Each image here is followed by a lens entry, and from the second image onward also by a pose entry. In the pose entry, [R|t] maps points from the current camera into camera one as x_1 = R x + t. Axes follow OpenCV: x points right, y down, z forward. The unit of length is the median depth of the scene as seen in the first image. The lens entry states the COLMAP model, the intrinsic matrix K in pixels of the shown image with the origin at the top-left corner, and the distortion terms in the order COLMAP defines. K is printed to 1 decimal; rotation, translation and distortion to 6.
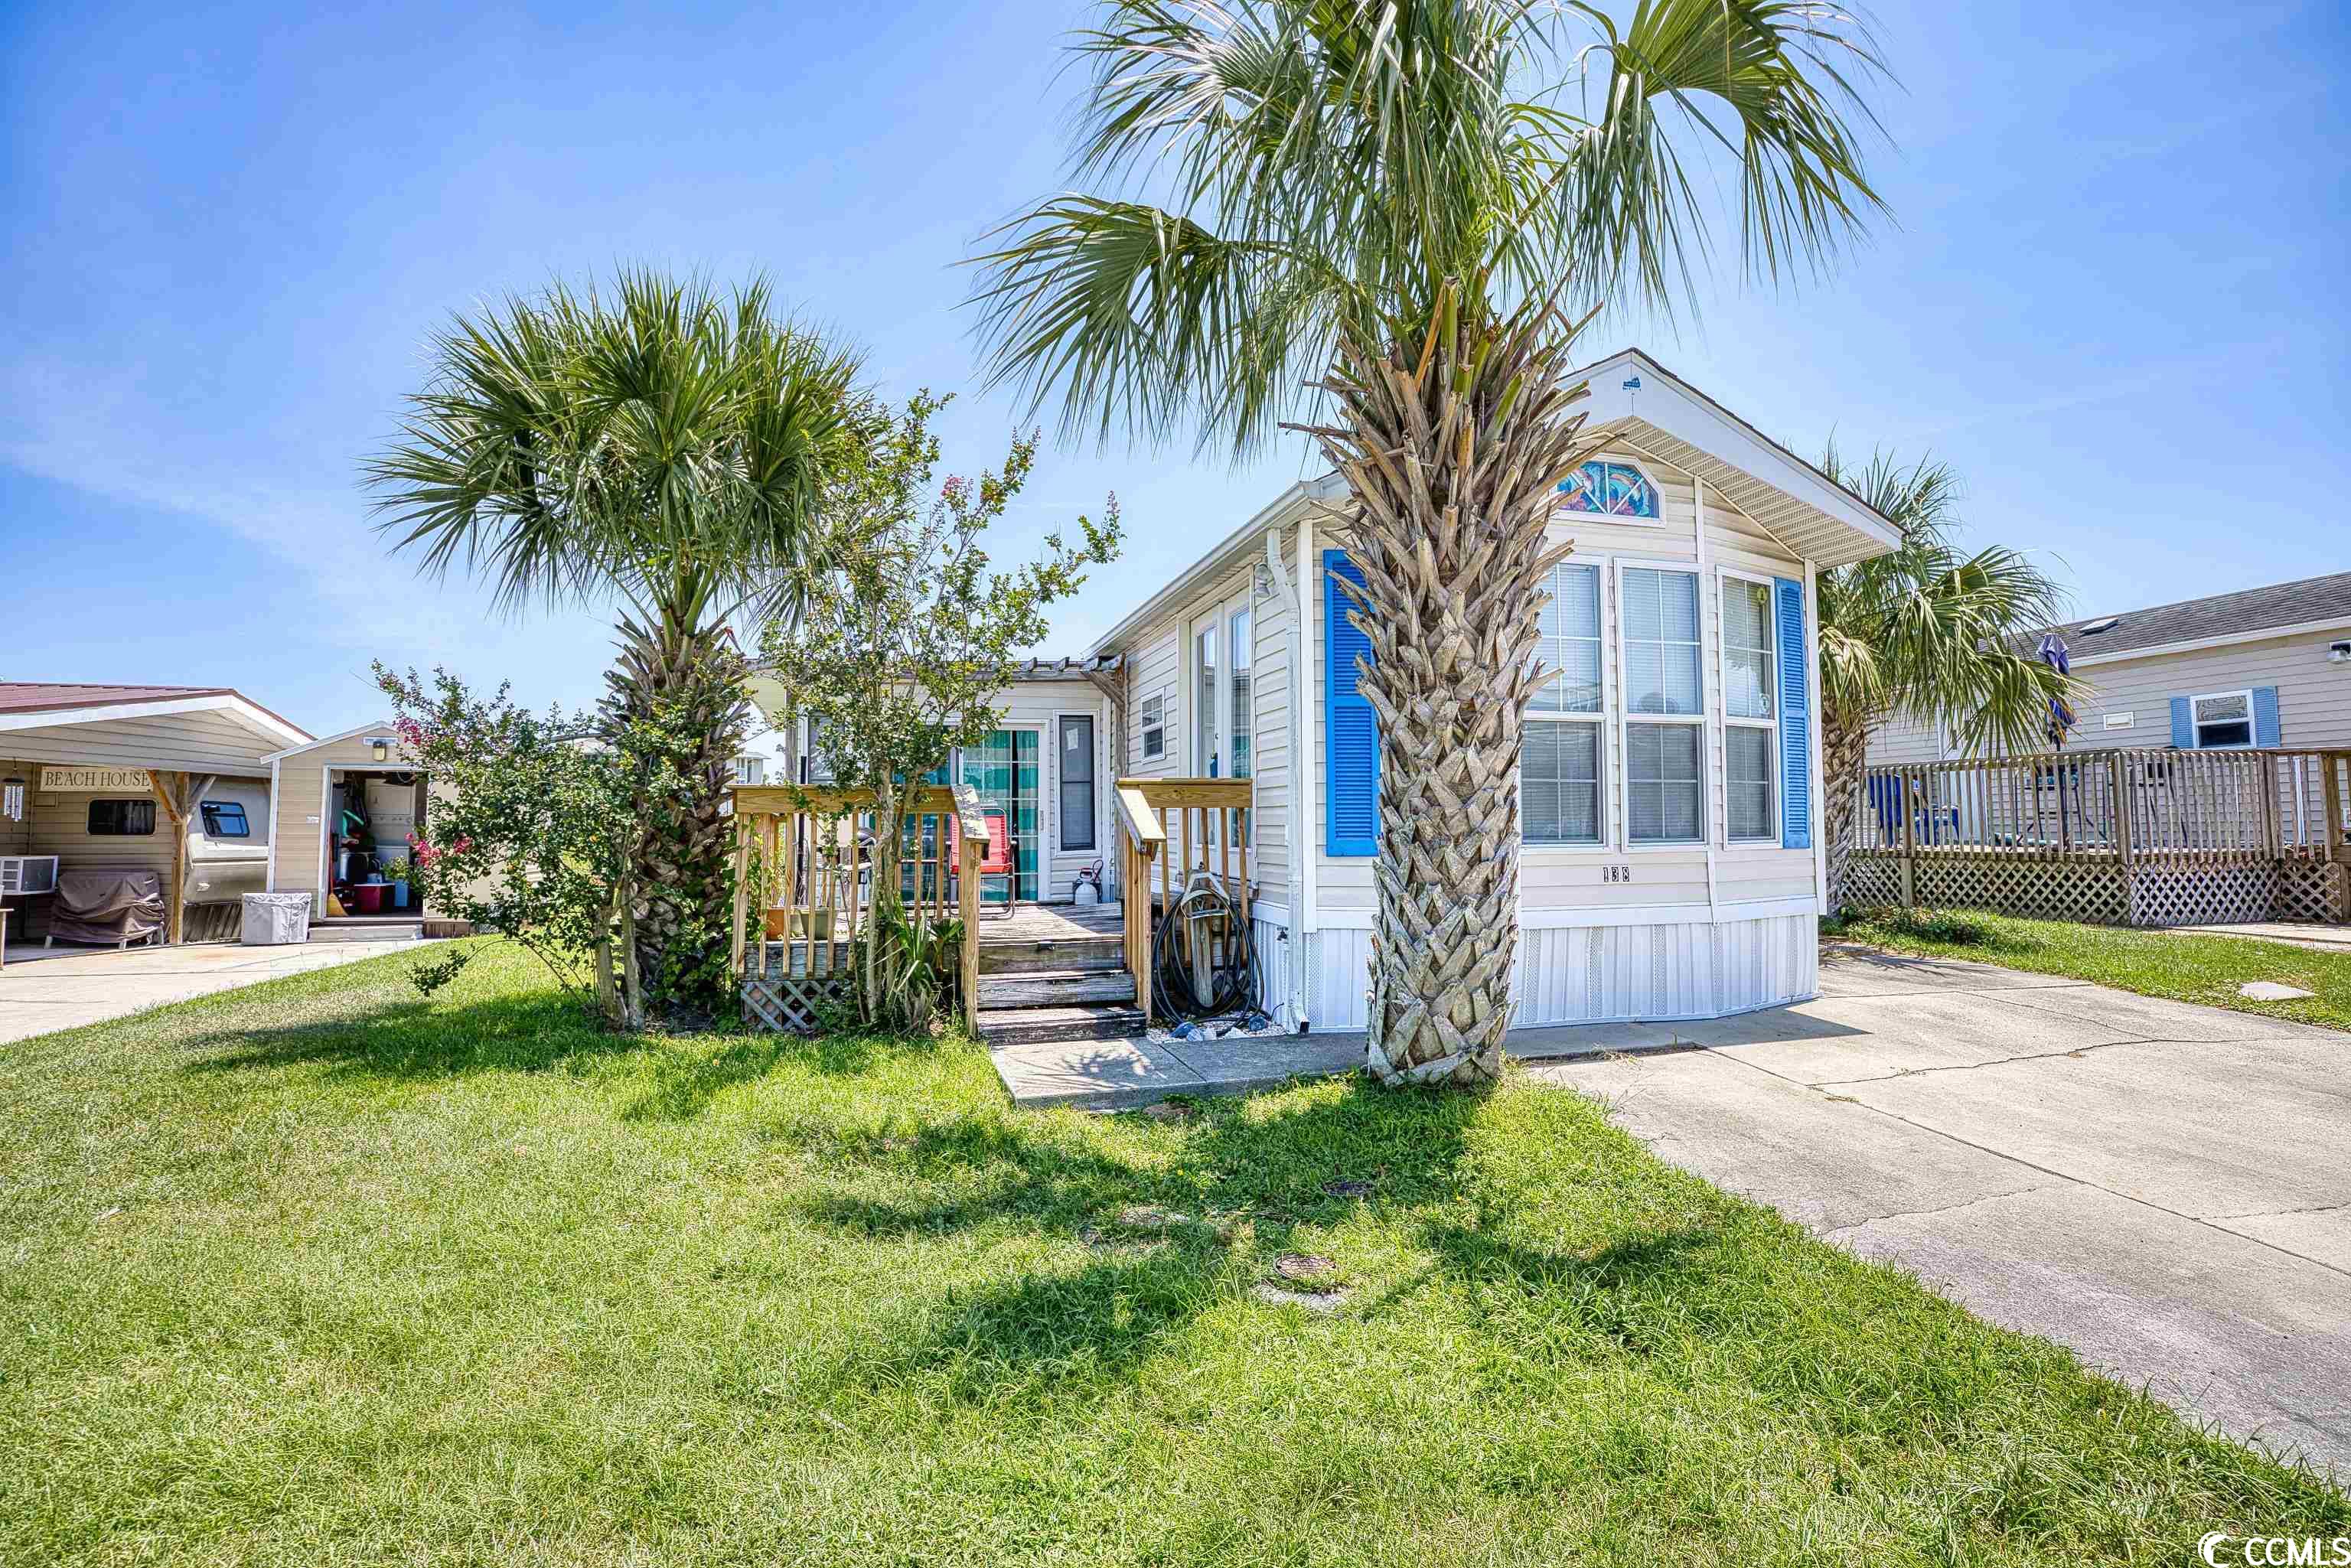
lens RADIAL K [[1160.3, 0, 1175.4], [0, 1160.3, 714.3], [0, 0, 1]] dist [-0.064527, 0.019037]
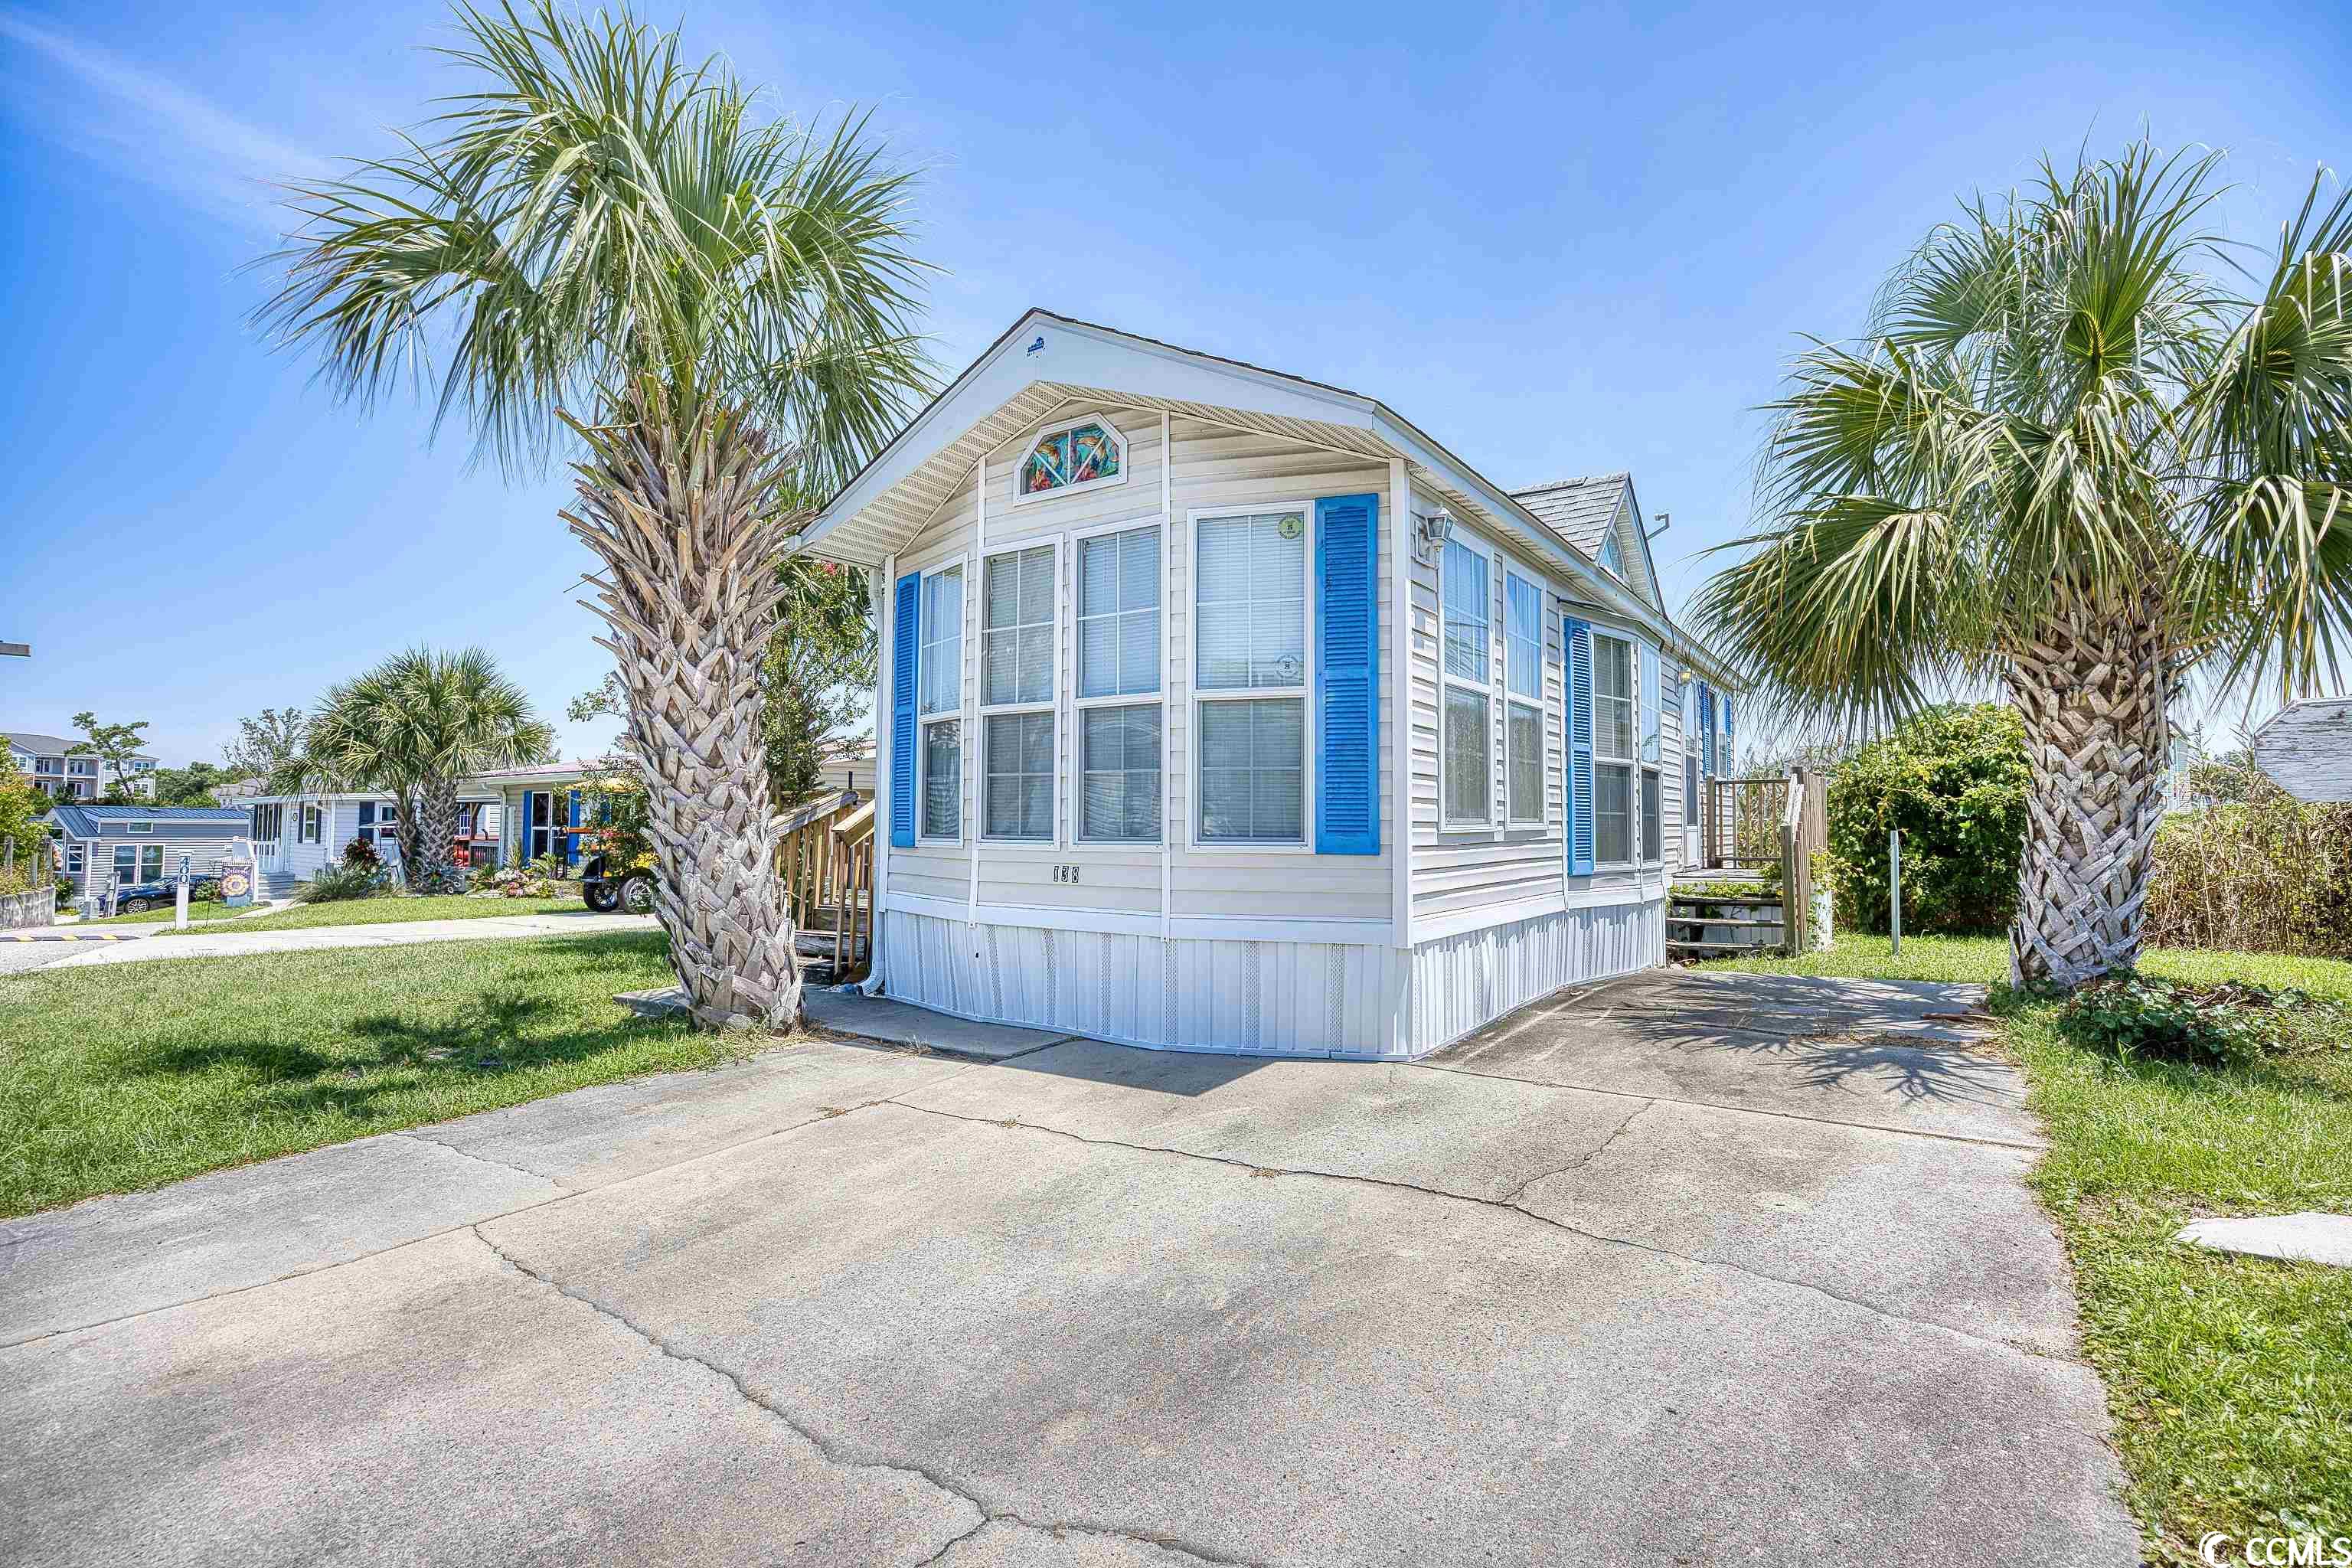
lens RADIAL K [[1138.3, 0, 1174.6], [0, 1138.3, 729.5], [0, 0, 1]] dist [-0.059296, 0.015346]
pose [[0.642334, -0.061132, -0.763983, 0.723810], [0.066467, 0.997502, -0.023934, 0.032077], [0.763537, -0.035406, 0.644793, 0.302379]]
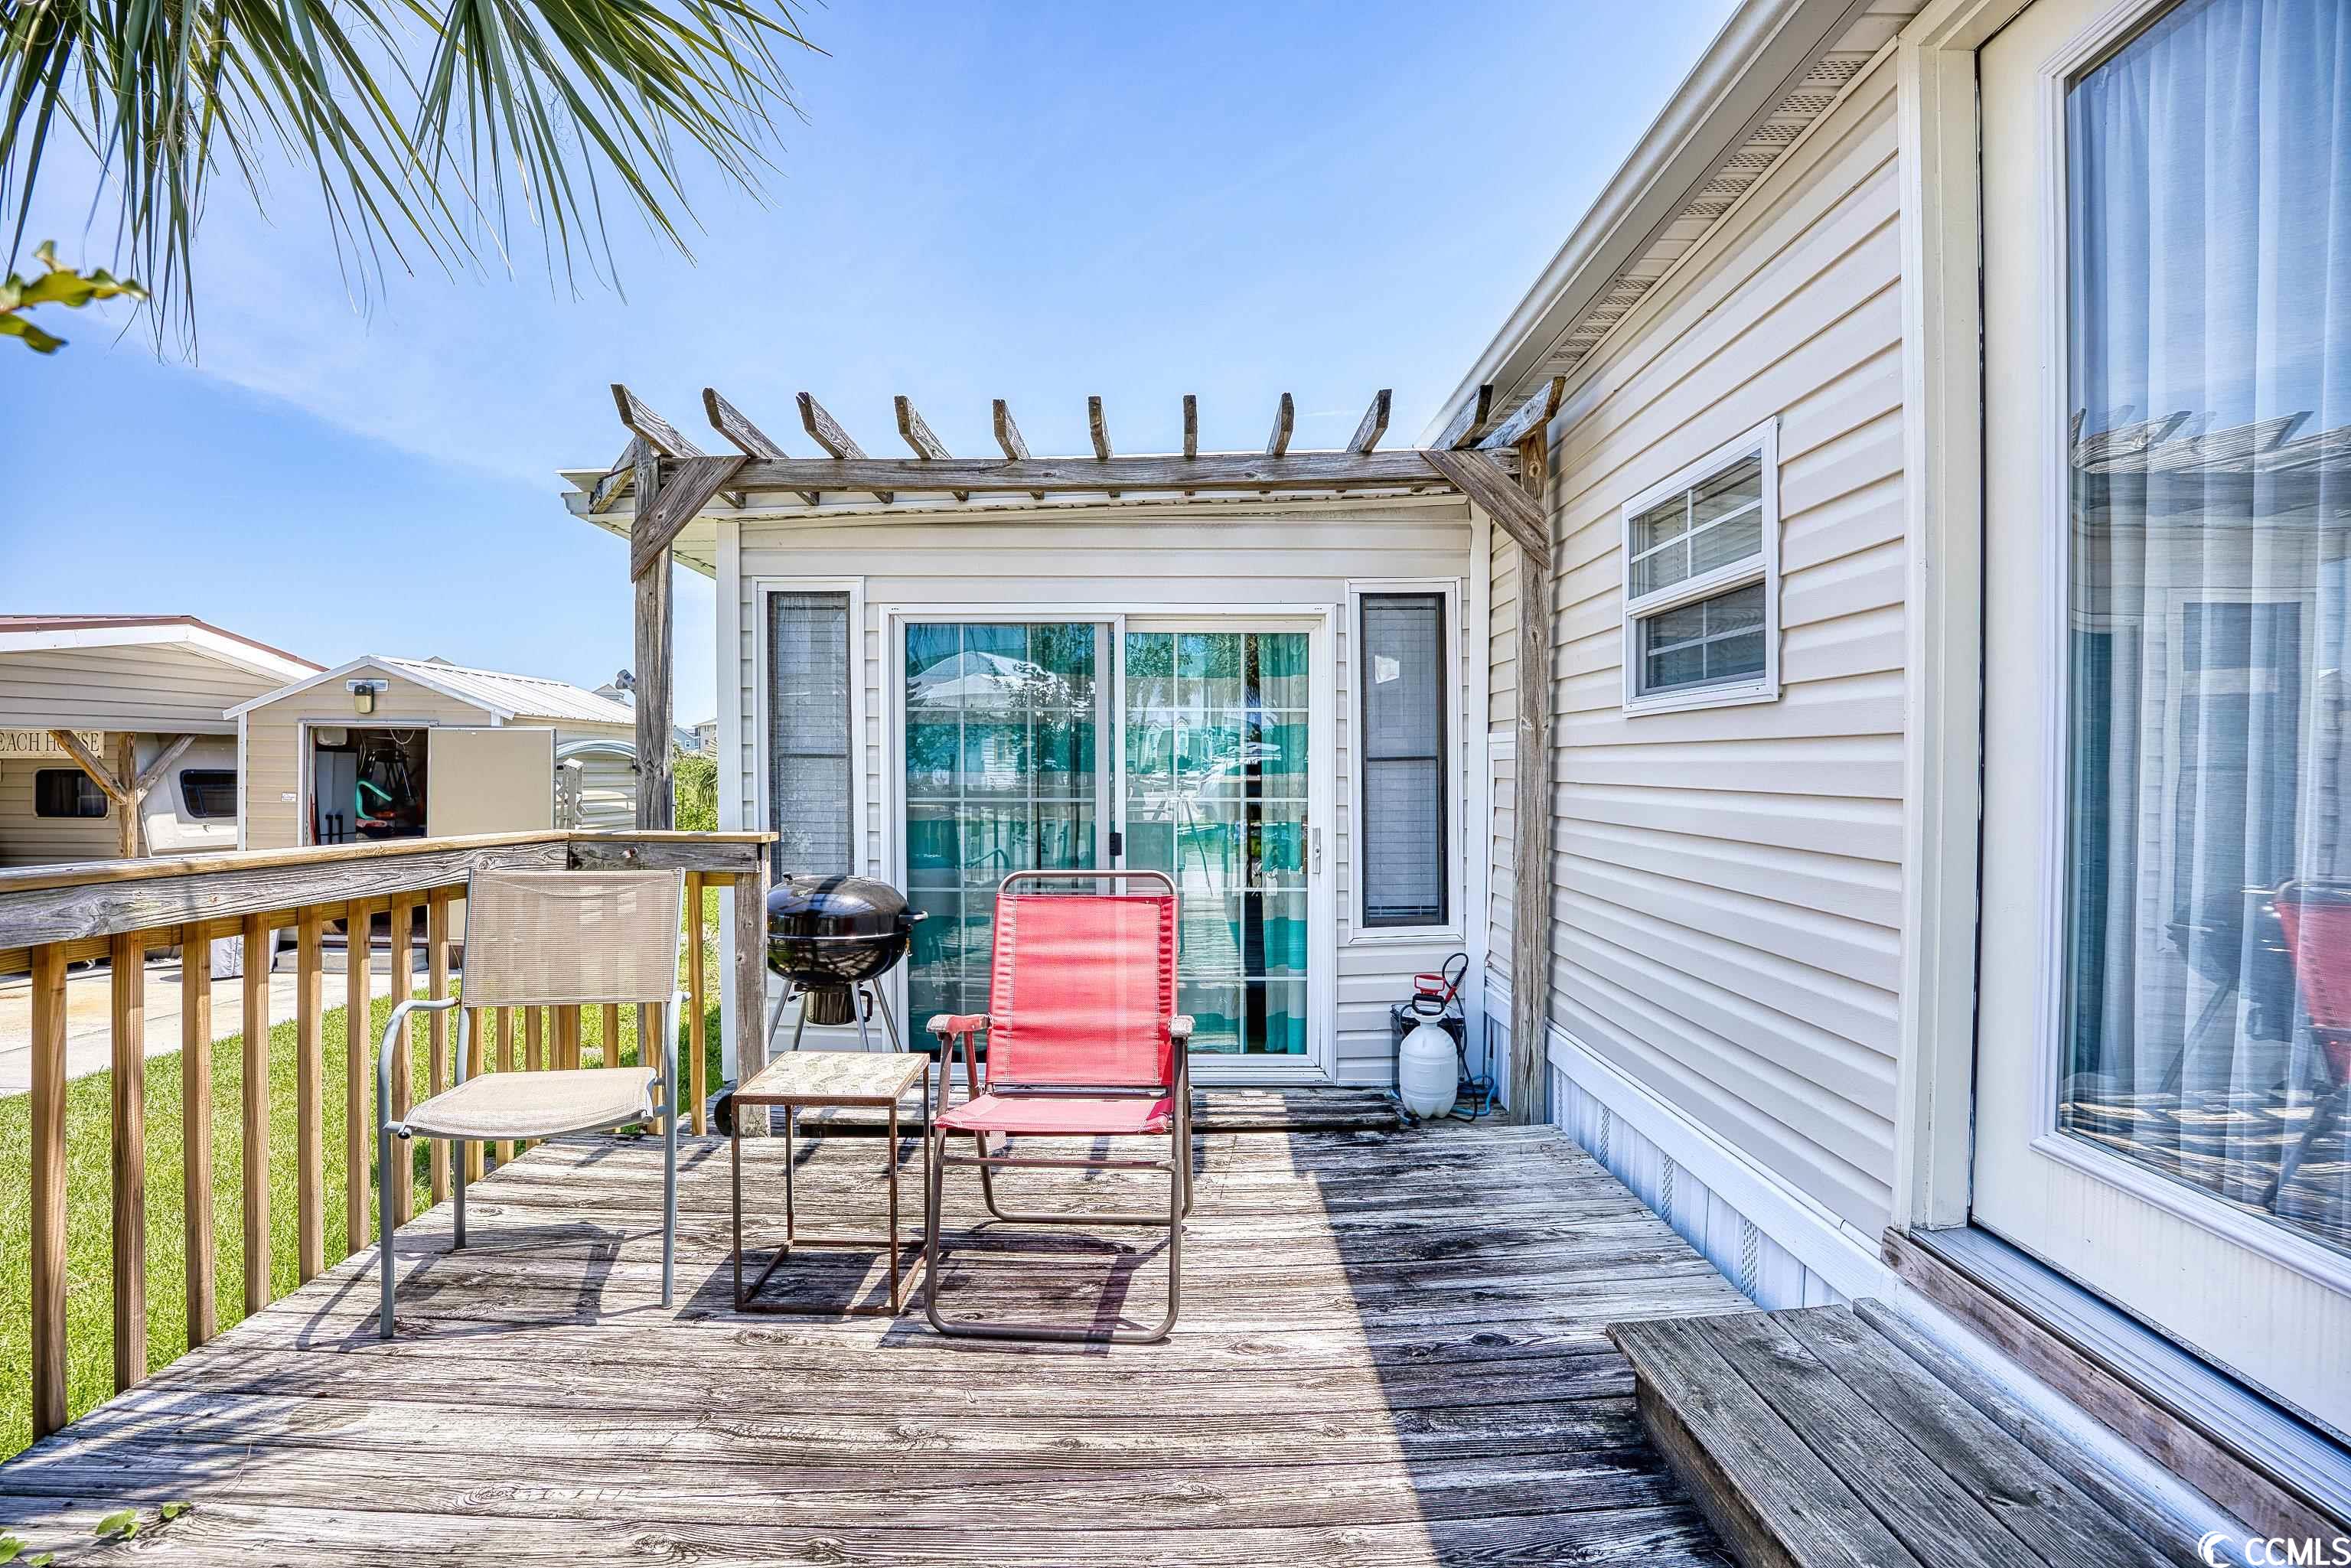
lens RADIAL K [[1106.3, 0, 1170.8], [0, 1106.3, 779.1], [0, 0, 1]] dist [-0.059389, 0.015249]
pose [[0.964065, 0.012464, -0.265373, -0.067060], [0.016942, 0.993981, 0.108235, 0.025044], [0.265125, -0.108841, 0.958051, 0.668778]]
